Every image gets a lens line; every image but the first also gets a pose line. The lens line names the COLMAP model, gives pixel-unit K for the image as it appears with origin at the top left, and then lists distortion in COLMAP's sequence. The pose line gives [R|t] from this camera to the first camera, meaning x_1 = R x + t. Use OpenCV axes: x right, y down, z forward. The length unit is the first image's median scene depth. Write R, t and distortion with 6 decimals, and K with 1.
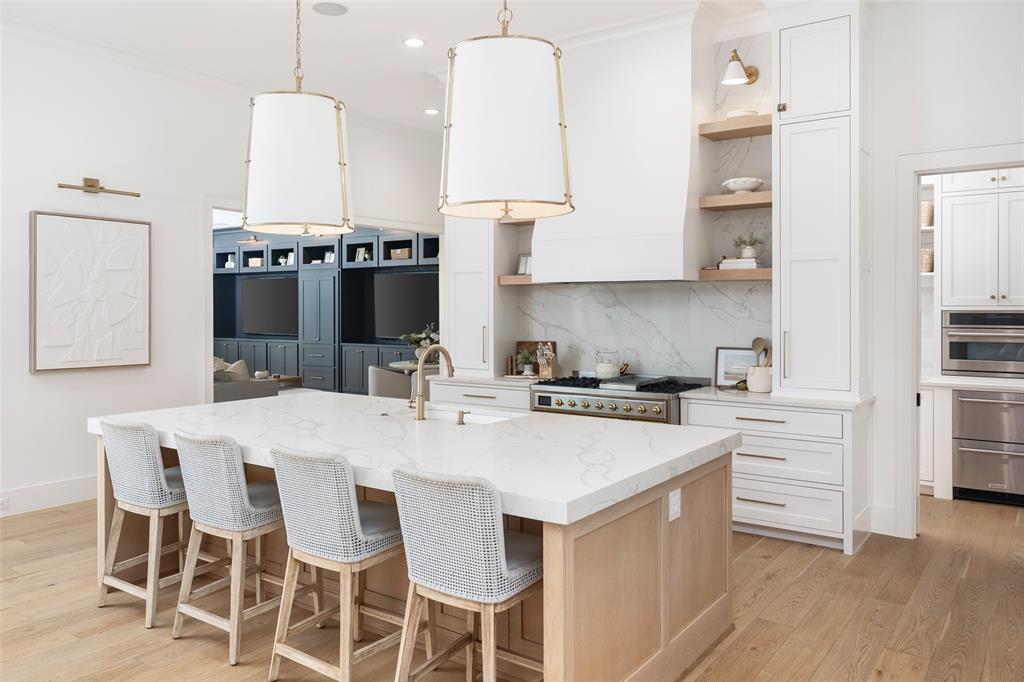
lens RADIAL K [[757.2, 0, 511.6], [0, 757.2, 303.0], [0, 0, 1]] dist [0.002762, 0.000551]
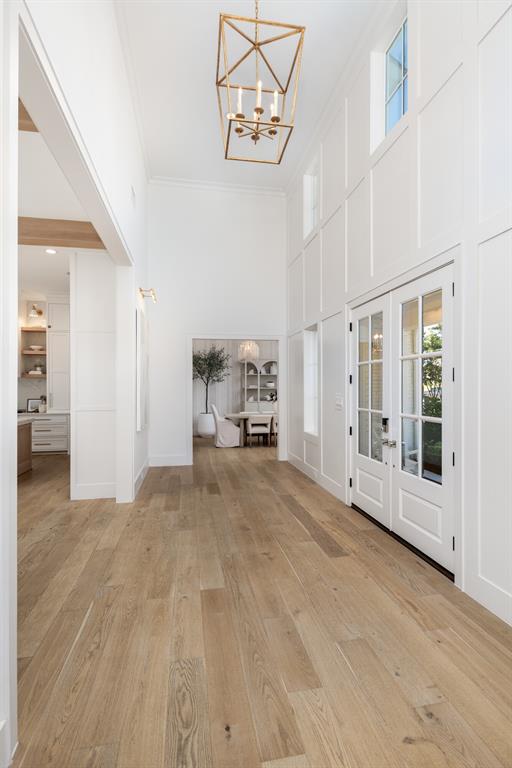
lens RADIAL K [[377.1, 0, 256.0], [0, 377.1, 384.0], [0, 0, 1]] dist [0.001192, 0.000098]
pose [[0.699092, -0.001725, 0.715029, -0.187790], [0.001900, 0.999998, 0.000554, -0.002292], [-0.715029, 0.000971, 0.699094, -0.779267]]
